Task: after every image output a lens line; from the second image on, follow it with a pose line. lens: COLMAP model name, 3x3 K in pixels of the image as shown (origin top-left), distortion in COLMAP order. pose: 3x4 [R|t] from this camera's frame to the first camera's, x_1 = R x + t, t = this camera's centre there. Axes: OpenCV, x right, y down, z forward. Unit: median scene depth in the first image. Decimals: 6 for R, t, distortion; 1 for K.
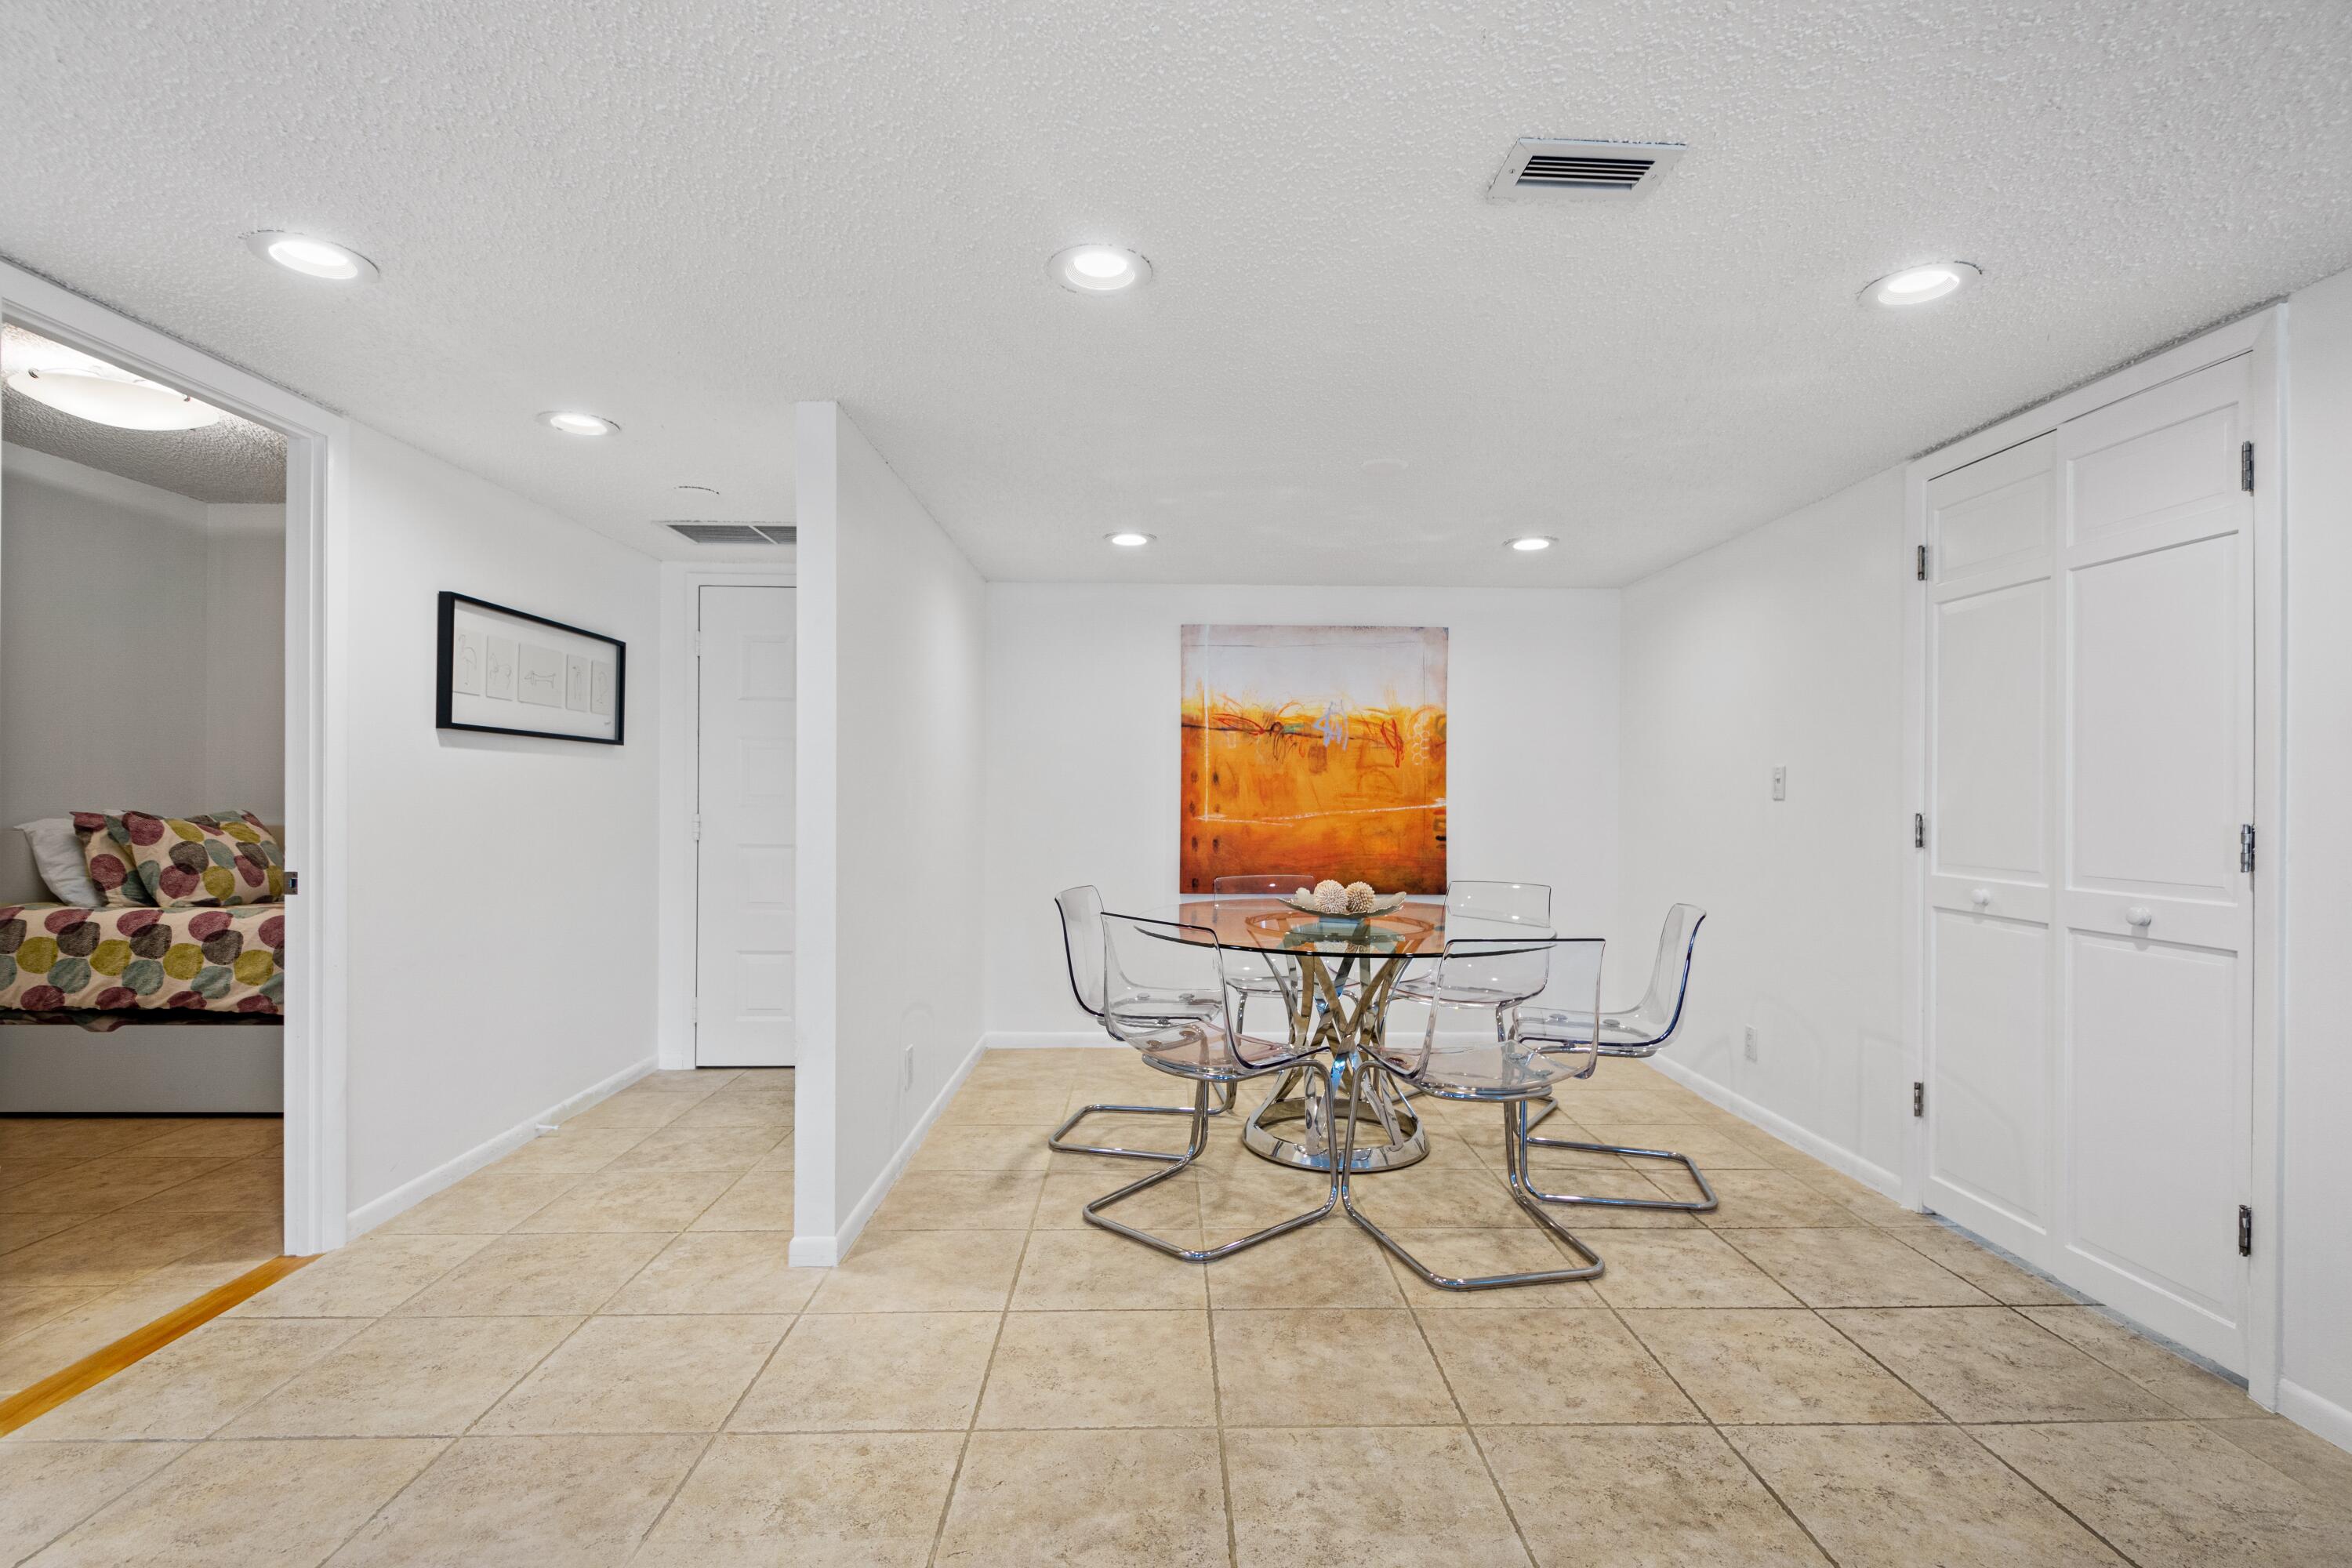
lens RADIAL K [[1094.1, 0, 1192.1], [0, 1094.1, 792.1], [0, 0, 1]] dist [-0.002996, -0.000788]
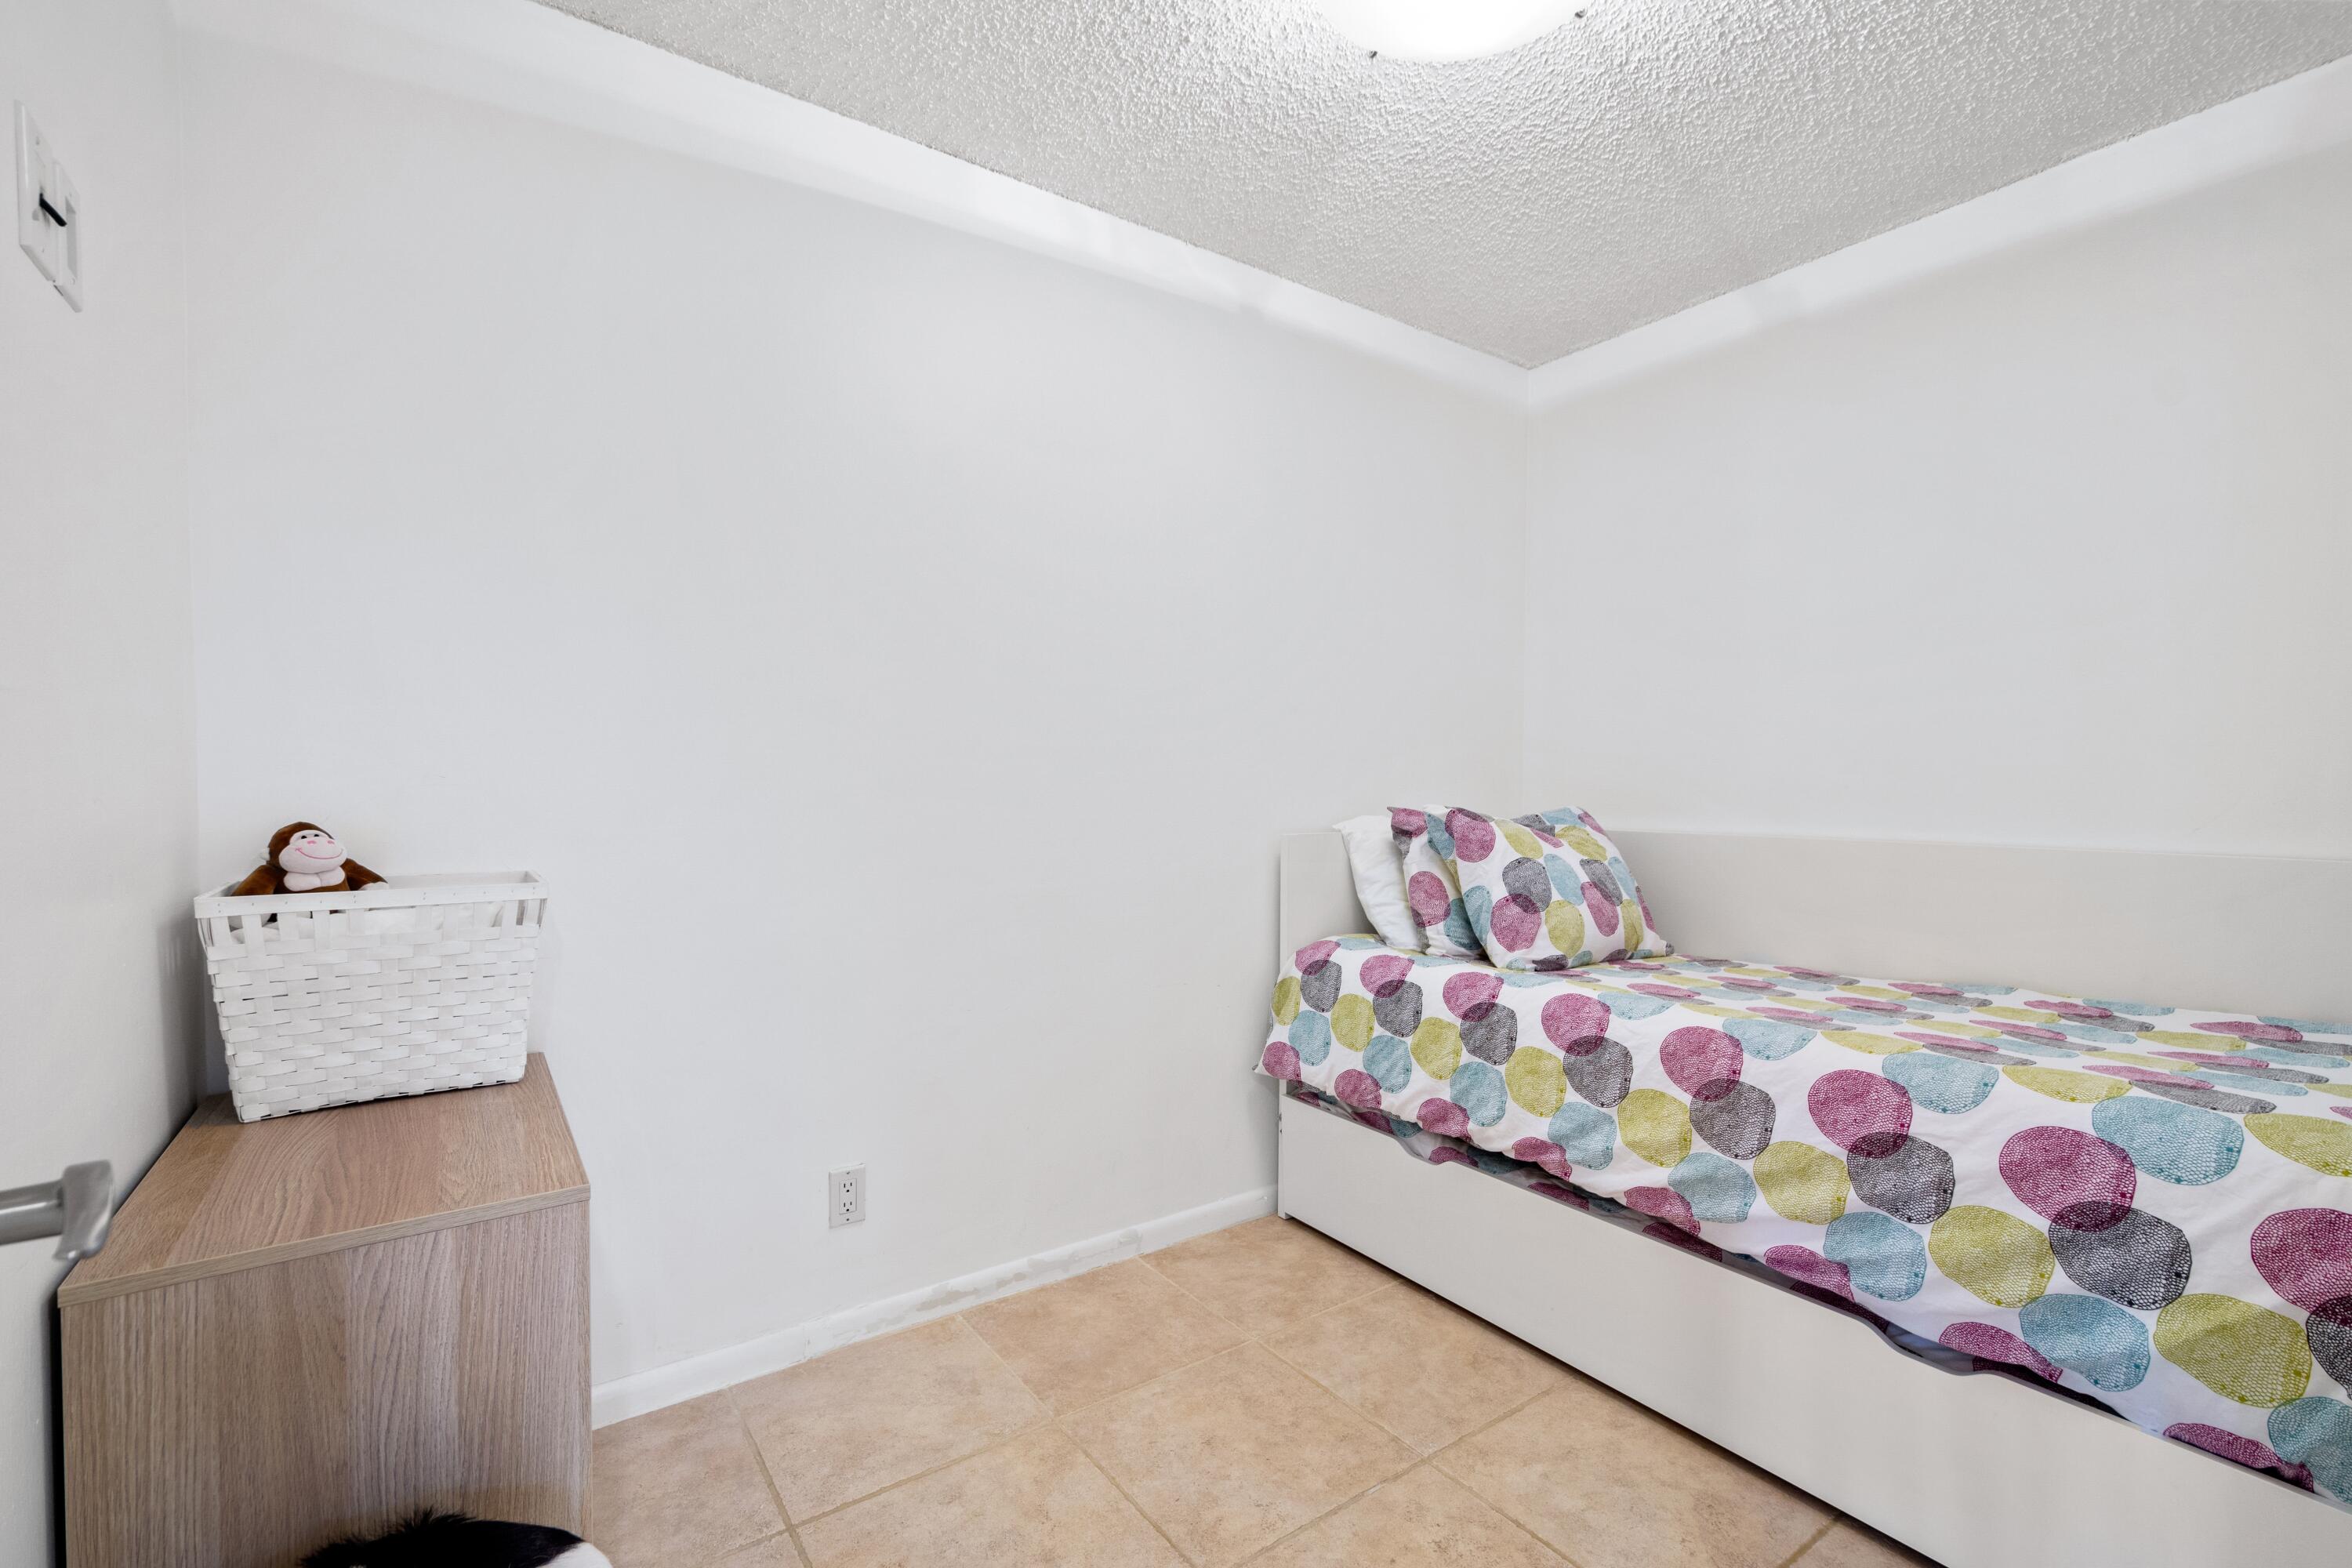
lens RADIAL K [[1036.5, 0, 1173.1], [0, 1036.5, 790.9], [0, 0, 1]] dist [0.006854, 0.000685]
pose [[0.541384, 0.004215, -0.840765, -0.548719], [-0.002430, 0.999991, 0.003448, 0.005959], [0.840772, 0.000177, 0.541390, 0.527721]]
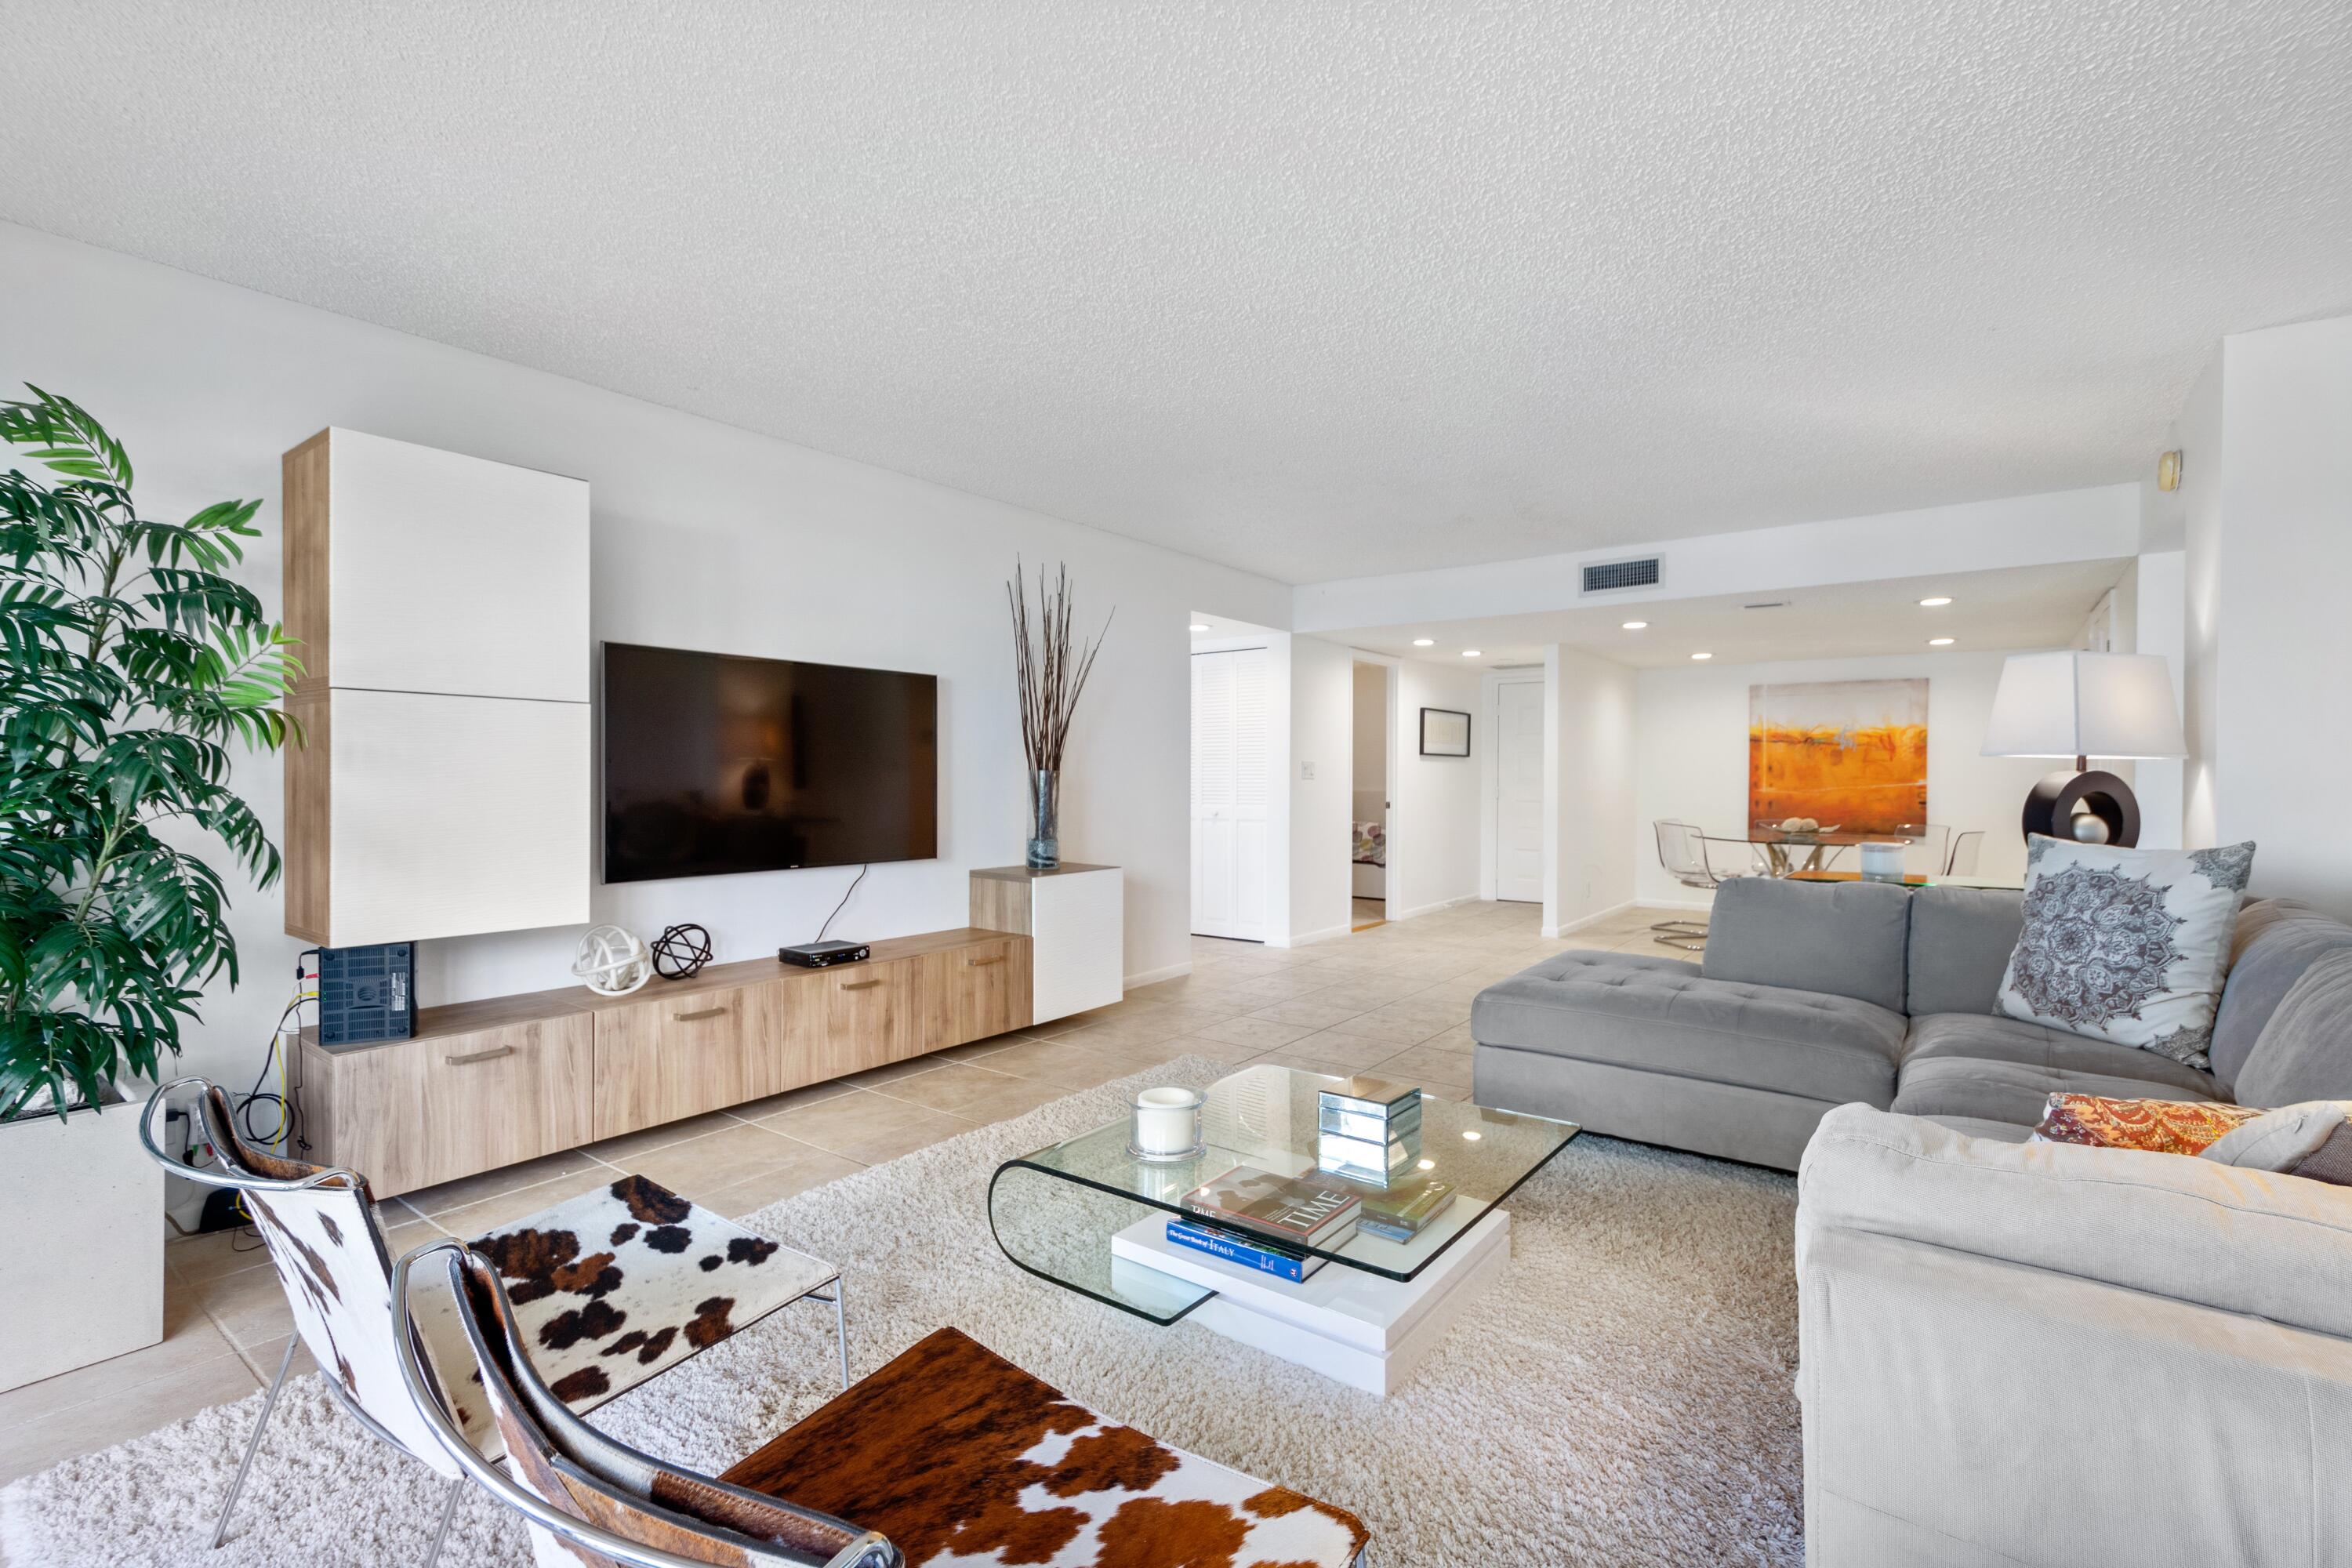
lens RADIAL K [[1036.5, 0, 1189.1], [0, 1036.5, 790.6], [0, 0, 1]] dist [0.006854, 0.000685]
pose [[0.793548, 0.005036, -0.608486, 0.589225], [0.003335, 0.999915, 0.012625, -0.001669], [0.608498, -0.012048, 0.793464, -1.866452]]
